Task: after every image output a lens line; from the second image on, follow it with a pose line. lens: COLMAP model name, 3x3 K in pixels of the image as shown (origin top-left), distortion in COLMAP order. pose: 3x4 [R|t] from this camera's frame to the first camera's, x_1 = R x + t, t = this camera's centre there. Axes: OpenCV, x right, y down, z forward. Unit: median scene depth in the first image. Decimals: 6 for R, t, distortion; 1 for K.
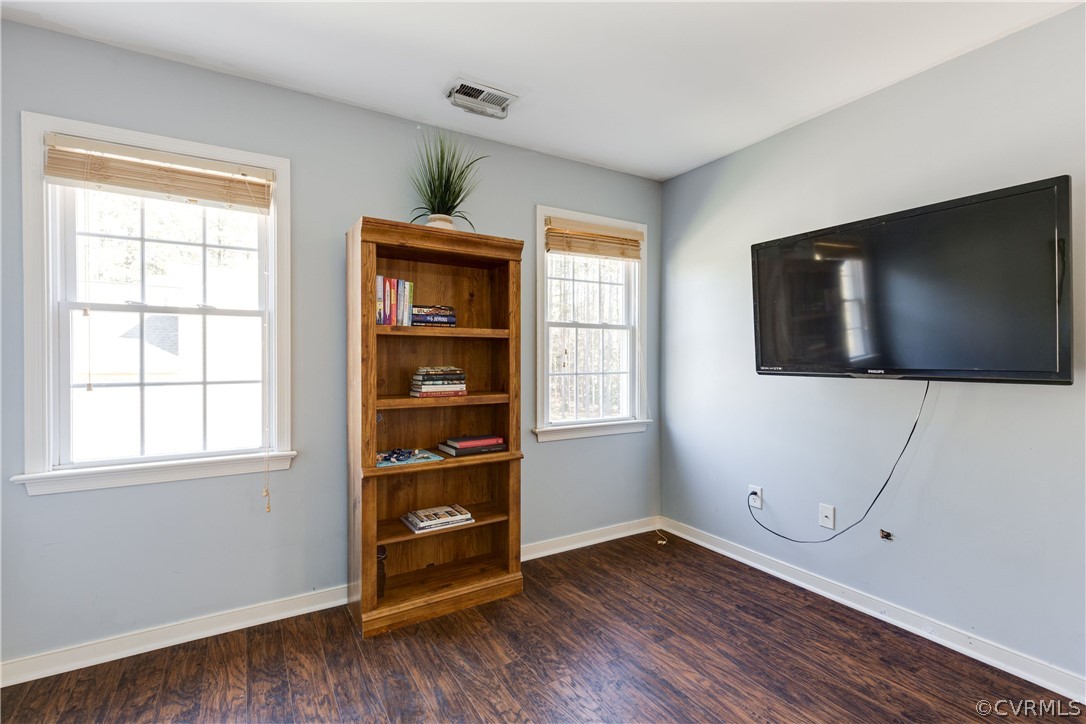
lens RADIAL K [[490.0, 0, 549.3], [0, 490.0, 360.9], [0, 0, 1]] dist [0.010720, 0.000264]
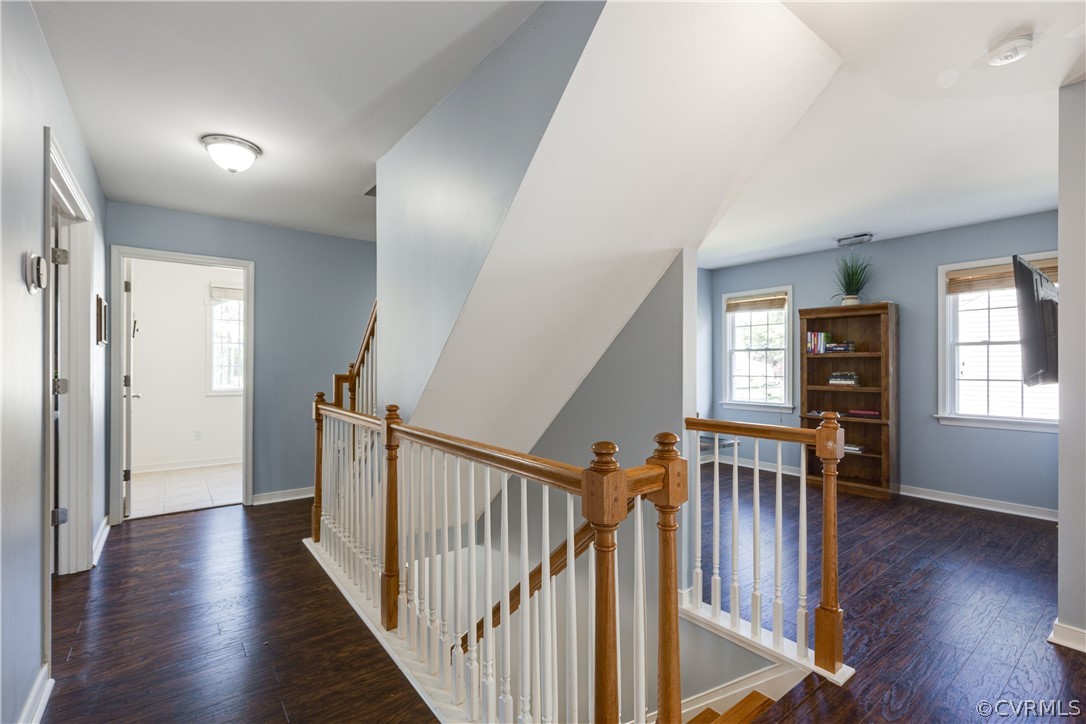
lens RADIAL K [[490.0, 0, 542.2], [0, 490.0, 369.5], [0, 0, 1]] dist [0.010720, 0.000264]
pose [[0.115958, 0.009033, -0.993213, 1.768165], [-0.002862, 0.999958, 0.008760, -0.012787], [0.993250, 0.001827, 0.115979, -0.506480]]
